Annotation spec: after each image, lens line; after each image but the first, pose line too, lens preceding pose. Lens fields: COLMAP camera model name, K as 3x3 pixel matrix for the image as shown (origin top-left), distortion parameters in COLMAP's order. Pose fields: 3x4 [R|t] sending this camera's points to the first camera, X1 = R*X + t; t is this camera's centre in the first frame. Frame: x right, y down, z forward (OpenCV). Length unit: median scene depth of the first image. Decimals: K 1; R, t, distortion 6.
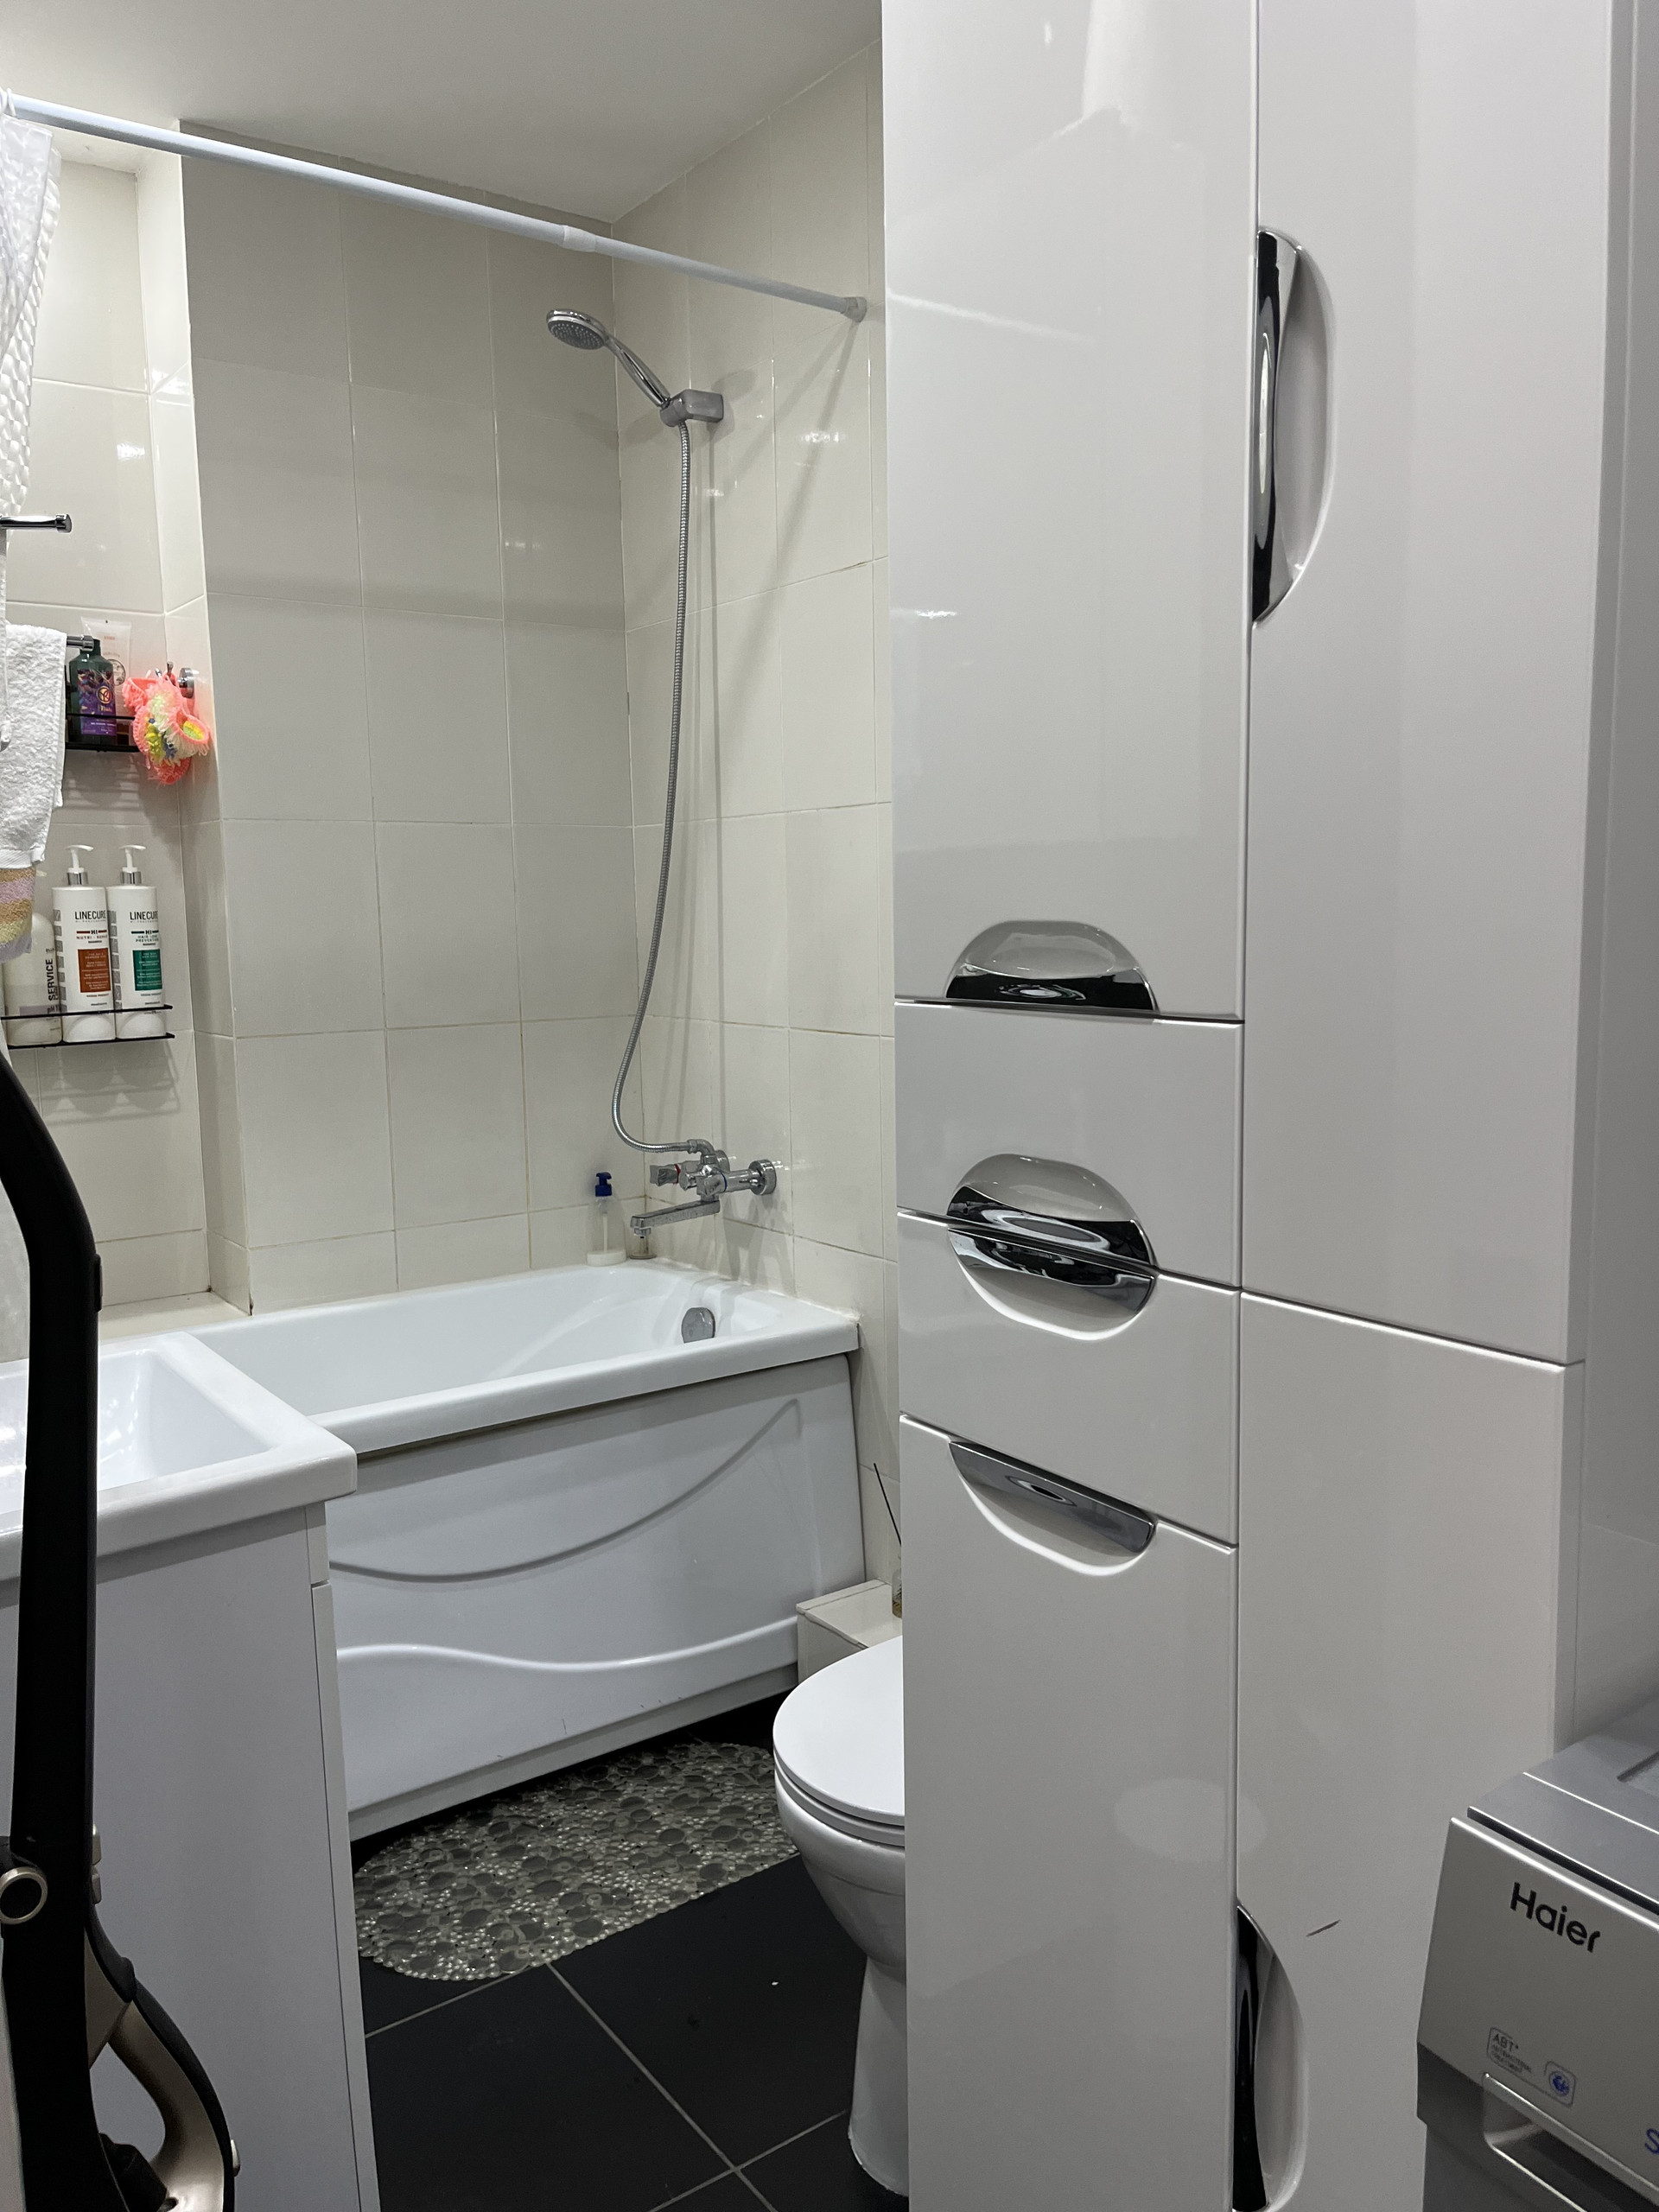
lens RADIAL K [[1683.8, 0, 866.8], [0, 1683.8, 1129.8], [0, 0, 1]] dist [0.076505, -0.103288]
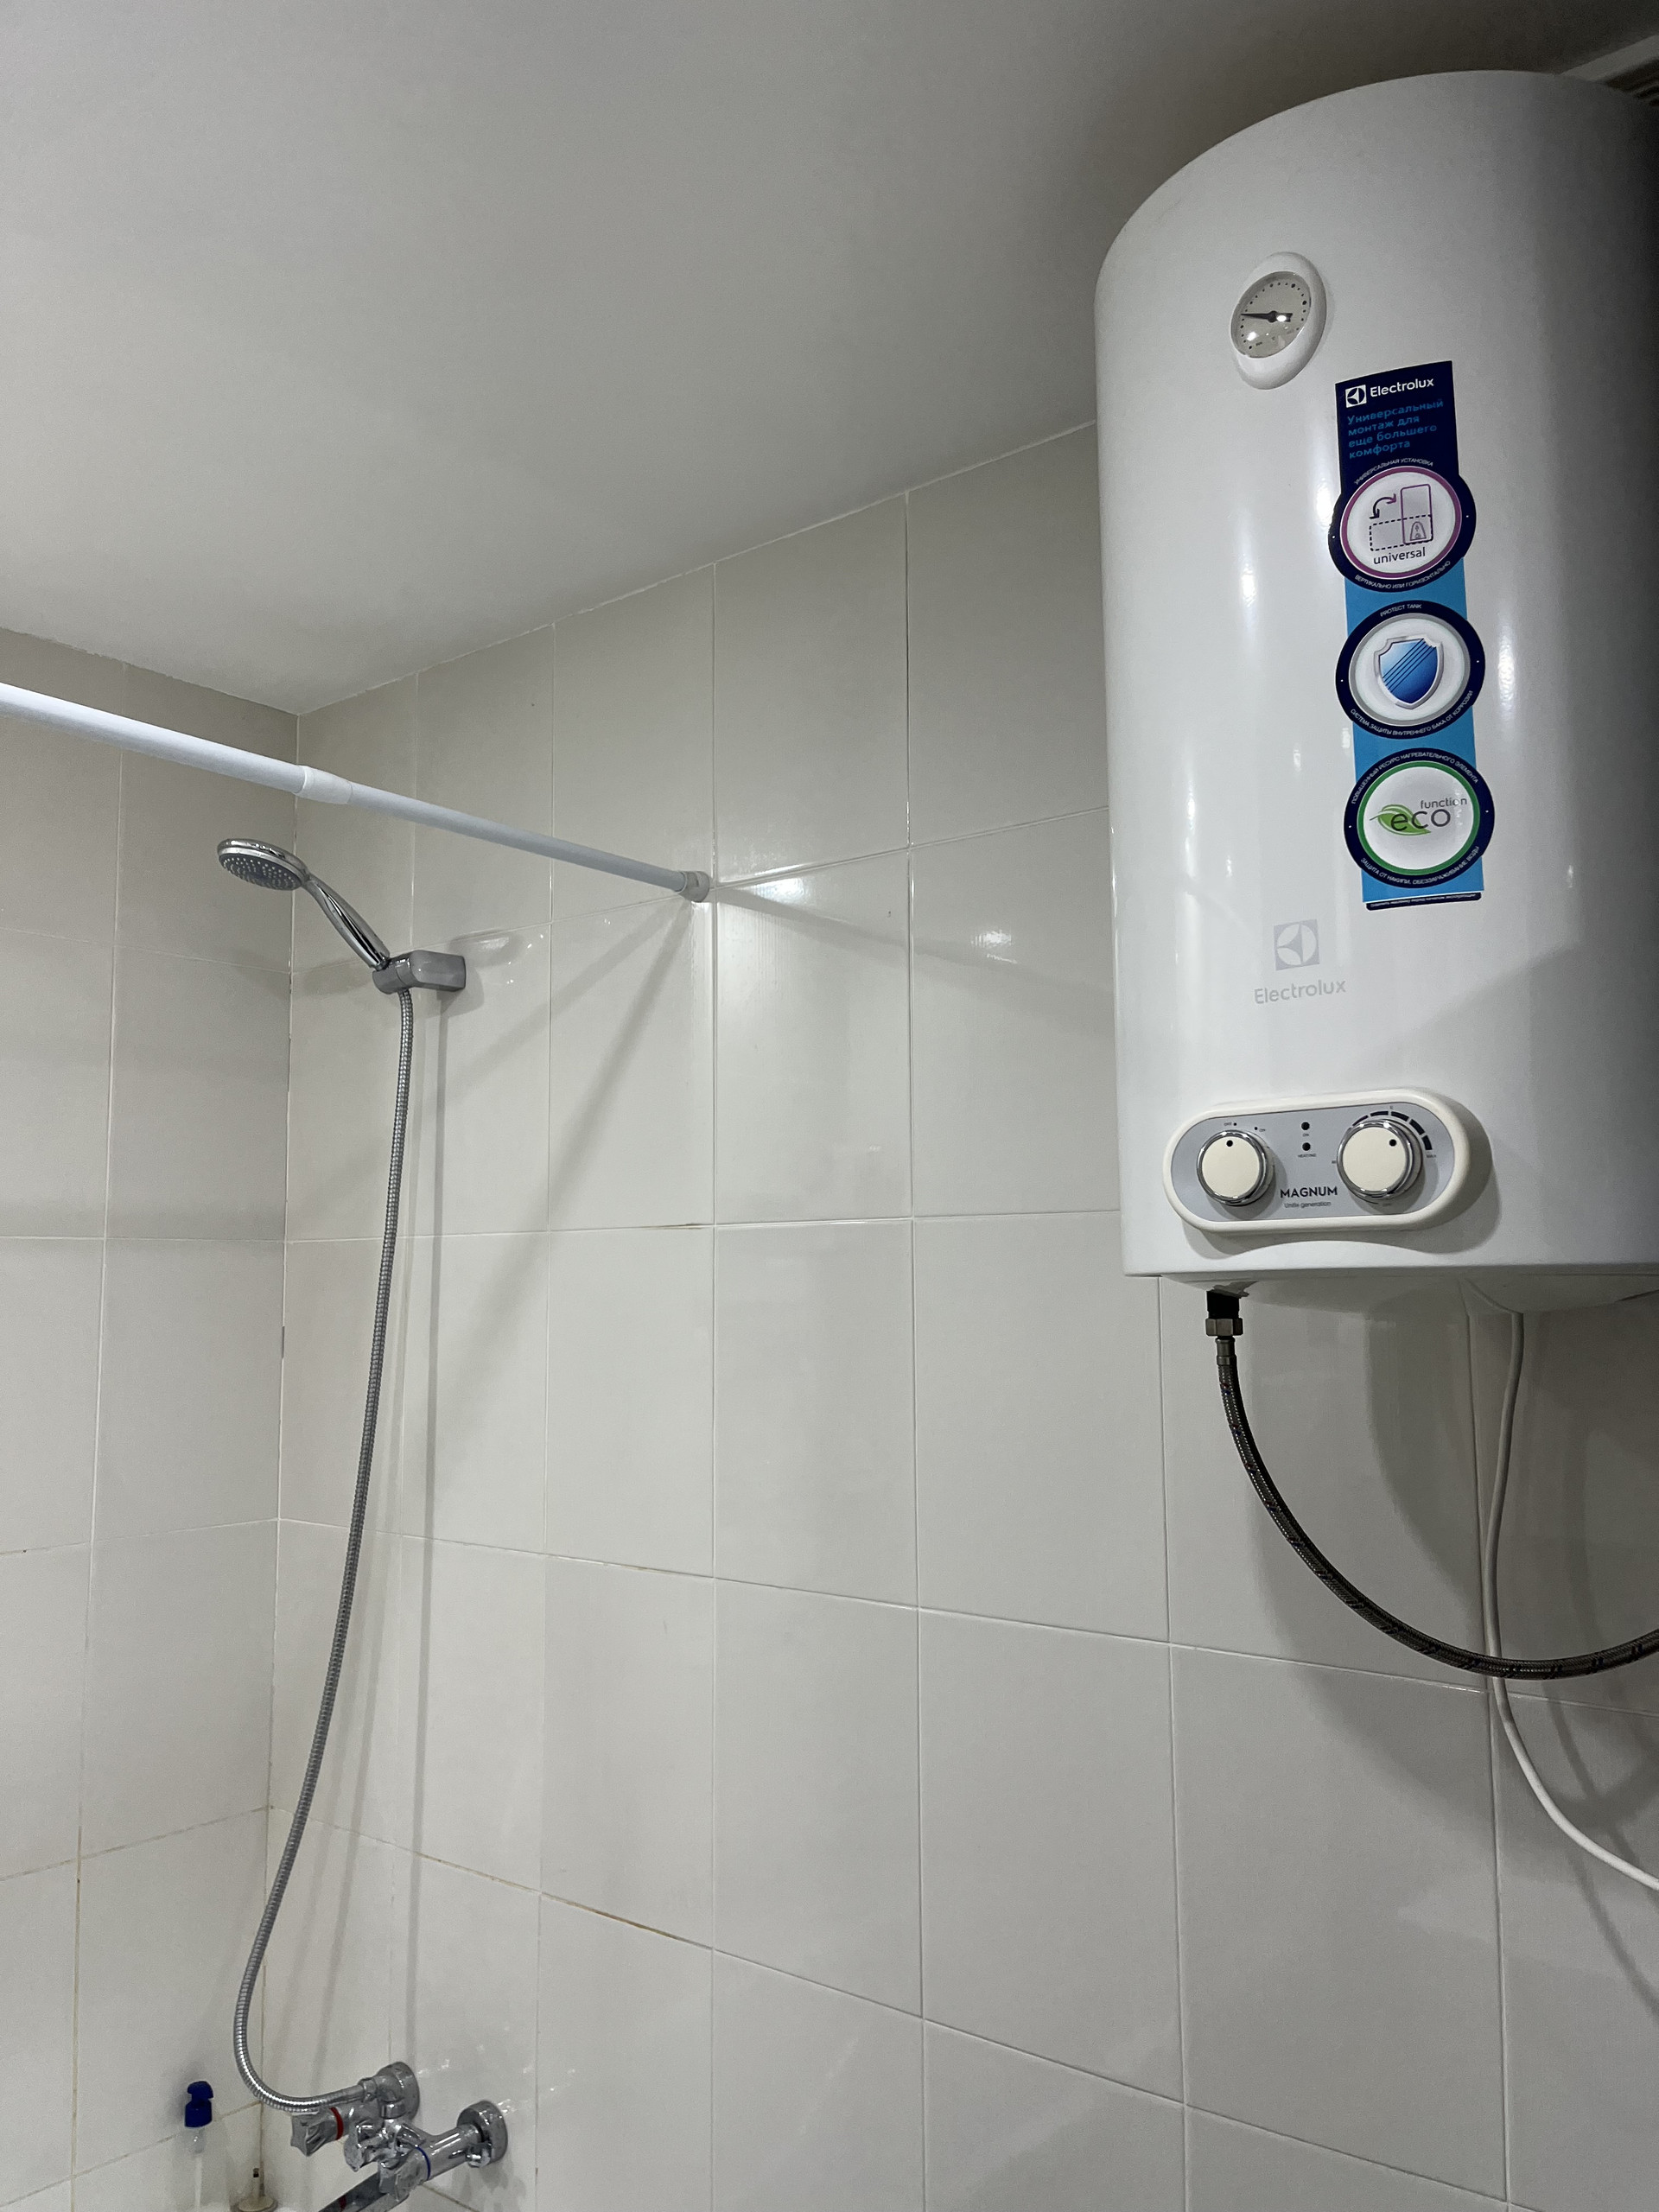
lens RADIAL K [[1683.8, 0, 842.6], [0, 1683.8, 1165.1], [0, 0, 1]] dist [0.076505, -0.103288]
pose [[0.967697, 0.033987, 0.249815, -0.105018], [0.017744, 0.979233, -0.201958, -0.196692], [-0.251491, 0.199867, 0.946998, 0.297138]]
